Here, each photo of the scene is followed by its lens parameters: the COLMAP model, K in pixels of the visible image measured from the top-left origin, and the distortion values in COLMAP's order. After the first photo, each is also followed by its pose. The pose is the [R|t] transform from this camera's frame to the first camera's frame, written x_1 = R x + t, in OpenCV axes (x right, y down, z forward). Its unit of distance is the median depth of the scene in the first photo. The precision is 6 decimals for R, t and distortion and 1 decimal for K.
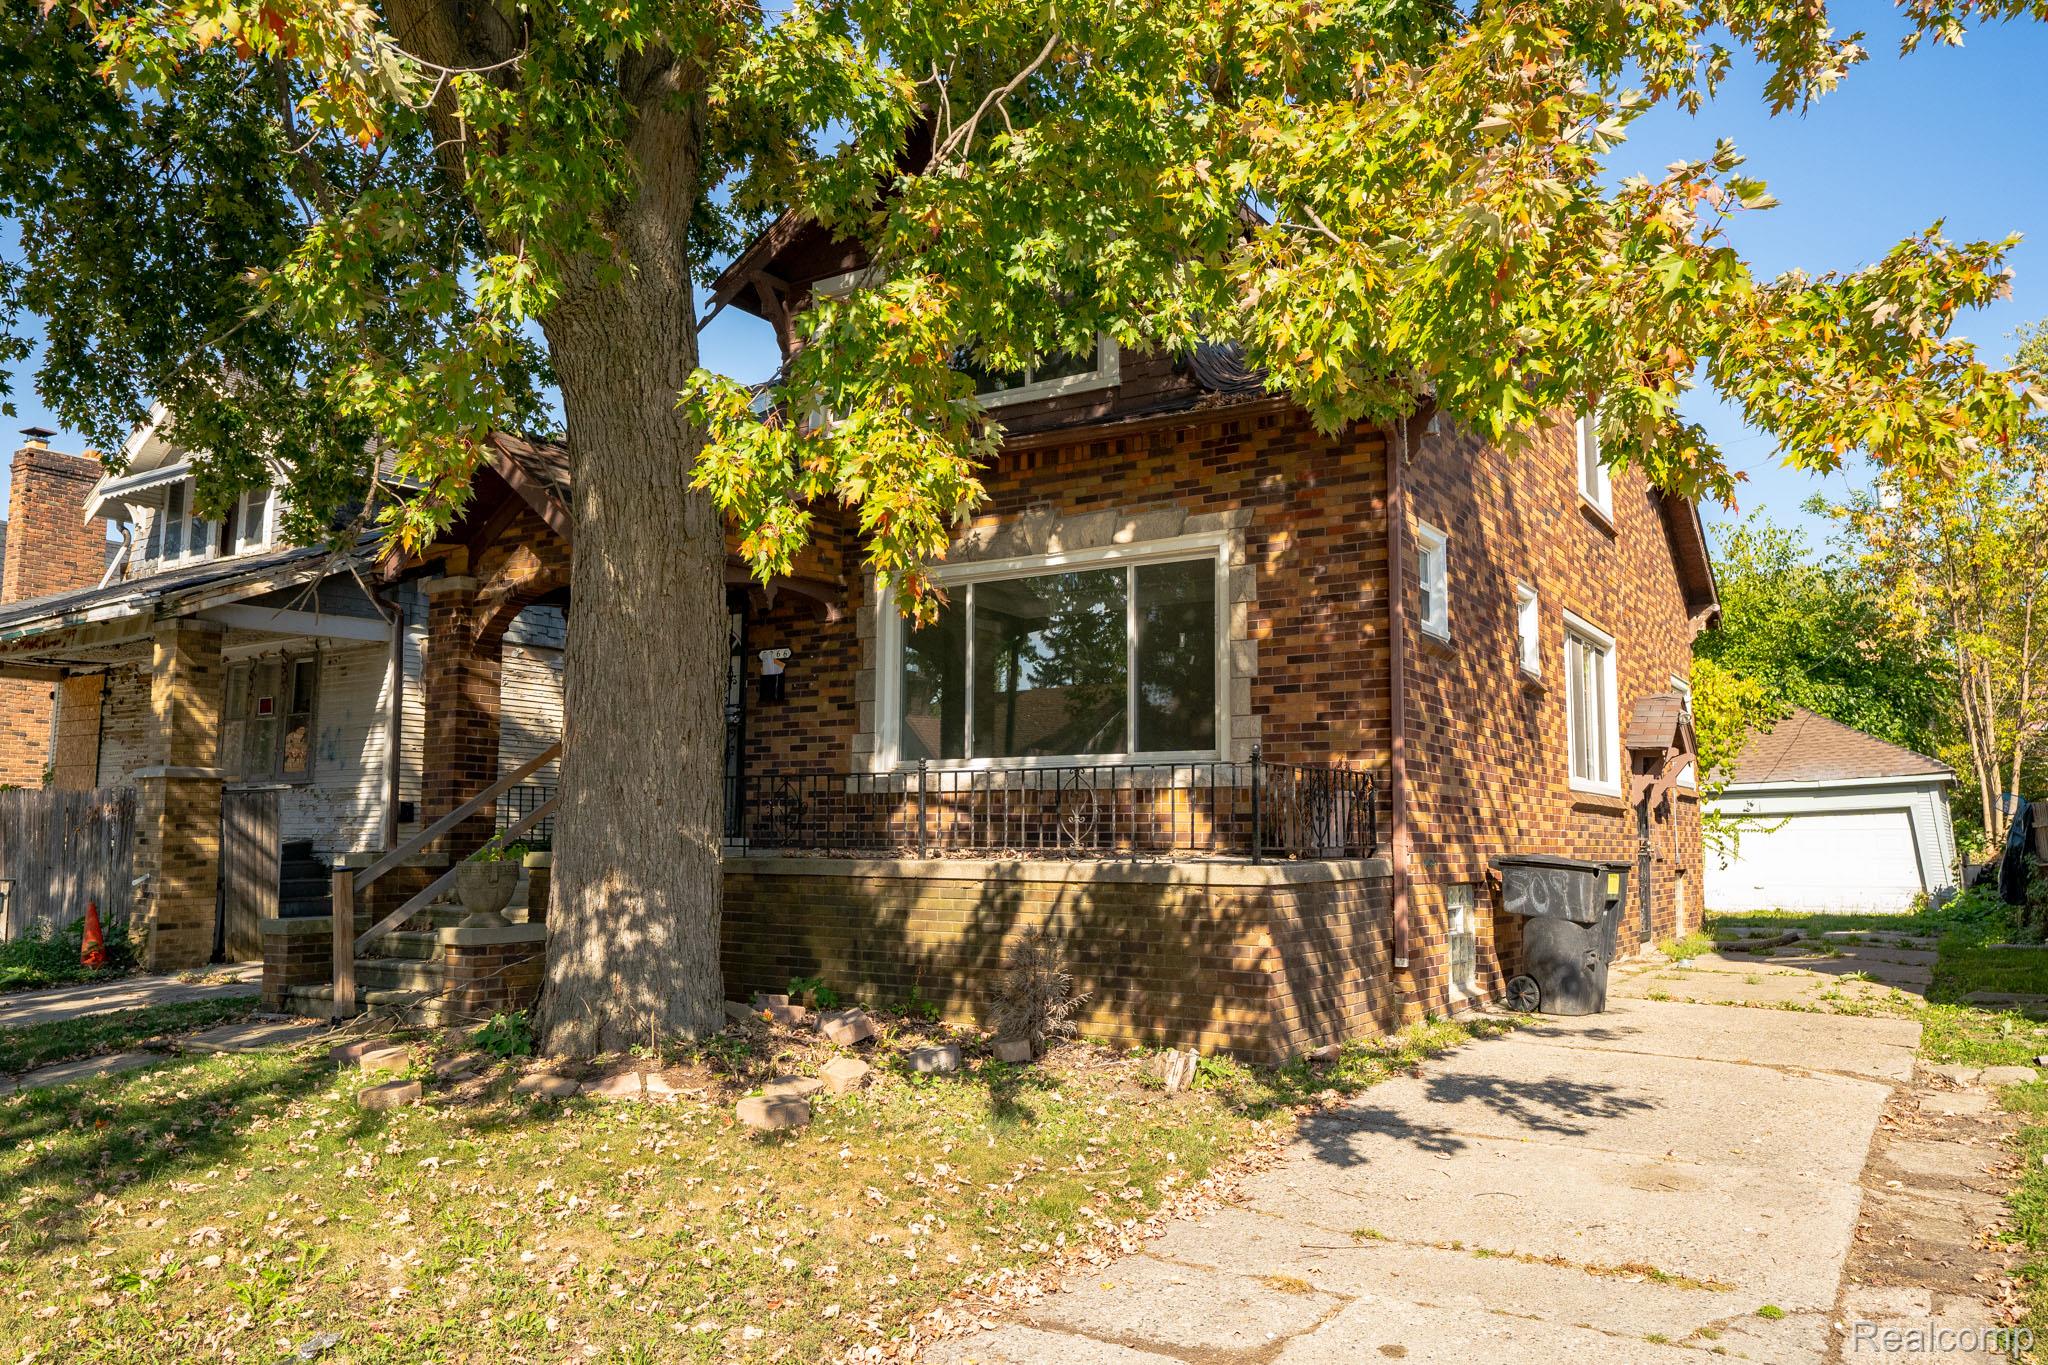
lens RADIAL K [[1459.6, 0, 1018.9], [0, 1459.6, 699.9], [0, 0, 1]] dist [0.075311, 0.000980]
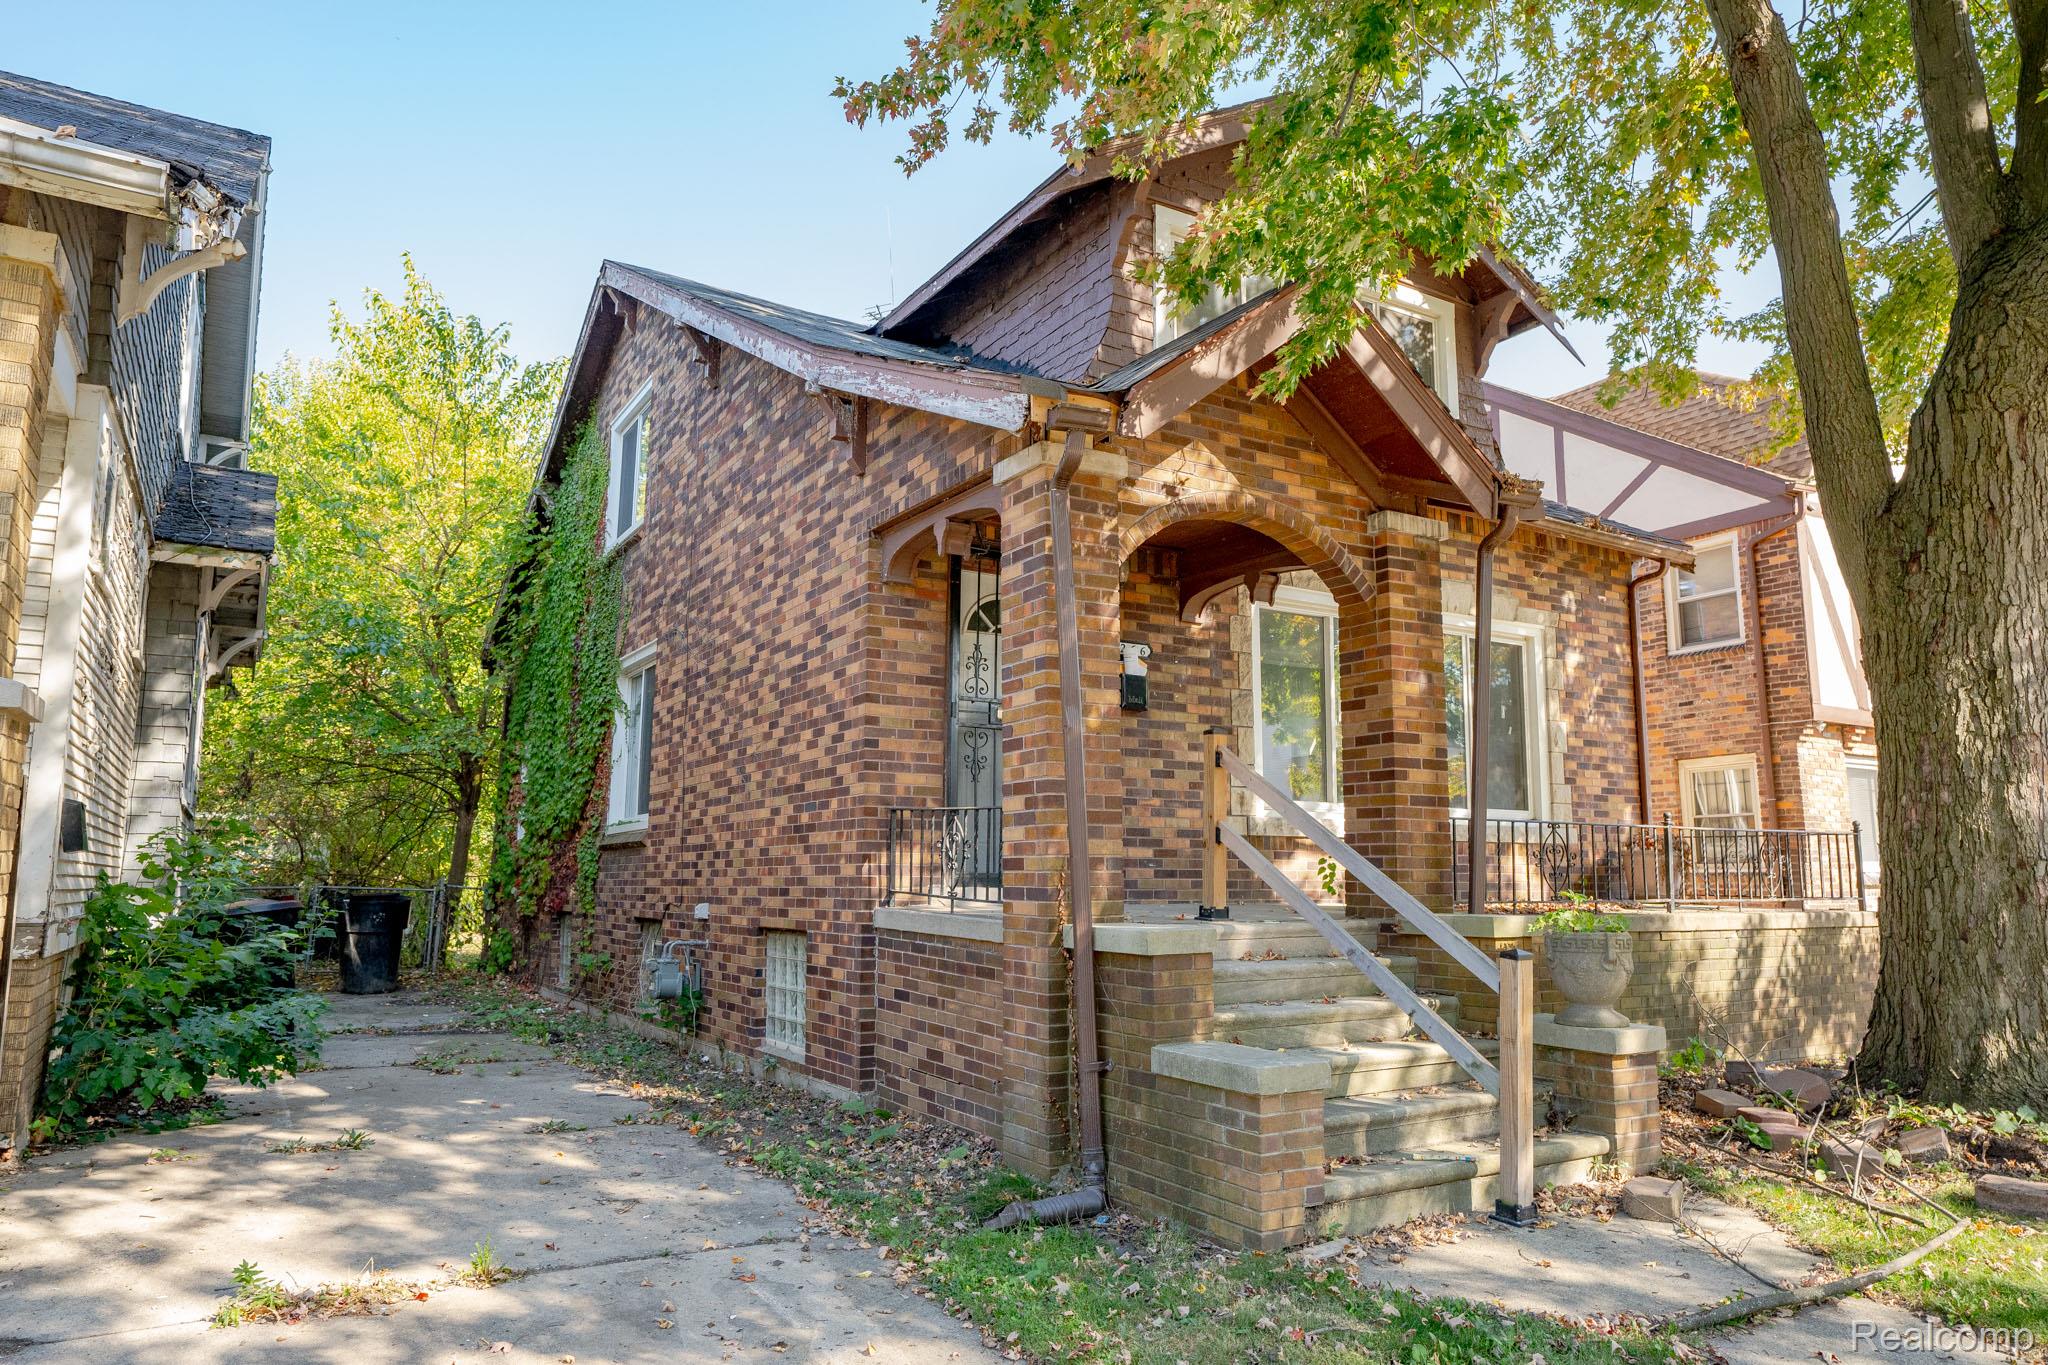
lens RADIAL K [[1304.2, 0, 1030.5], [0, 1304.2, 679.5], [0, 0, 1]] dist [-0.009536, -0.001751]
pose [[0.429800, 0.131117, 0.893353, -1.133629], [-0.091000, 0.990653, -0.101617, 0.083697], [-0.898327, -0.037620, 0.437715, 1.053972]]
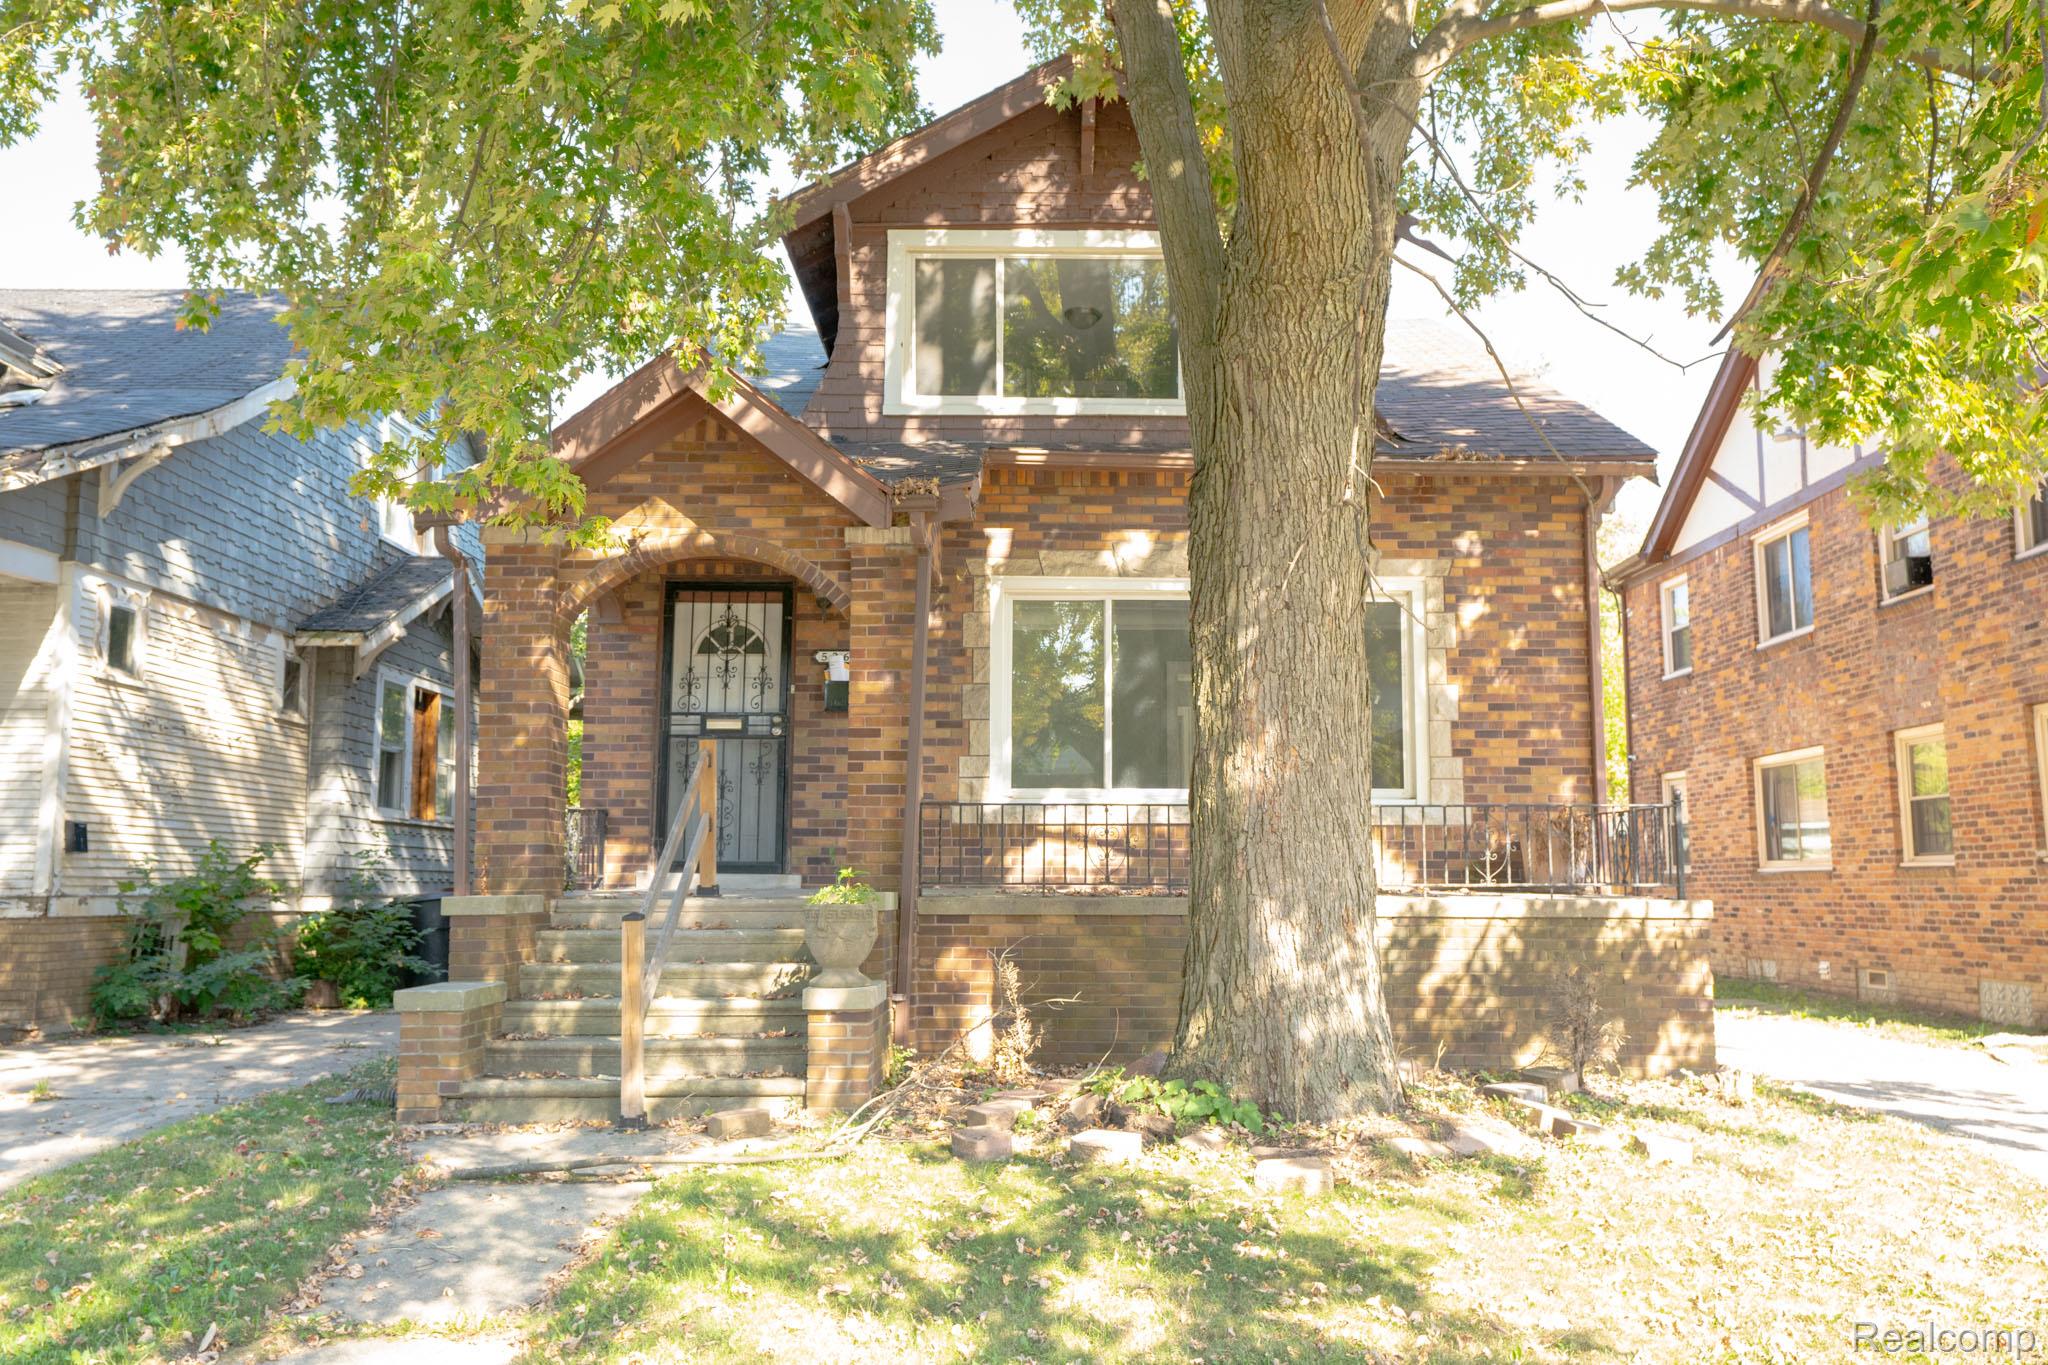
lens RADIAL K [[1556.2, 0, 1025.8], [0, 1556.2, 681.4], [0, 0, 1]] dist [-0.000871, -0.001746]
pose [[0.837235, 0.065551, 0.542901, -0.799334], [-0.051268, 0.997826, -0.041417, 0.020562], [-0.544435, 0.006842, 0.838775, 0.262780]]
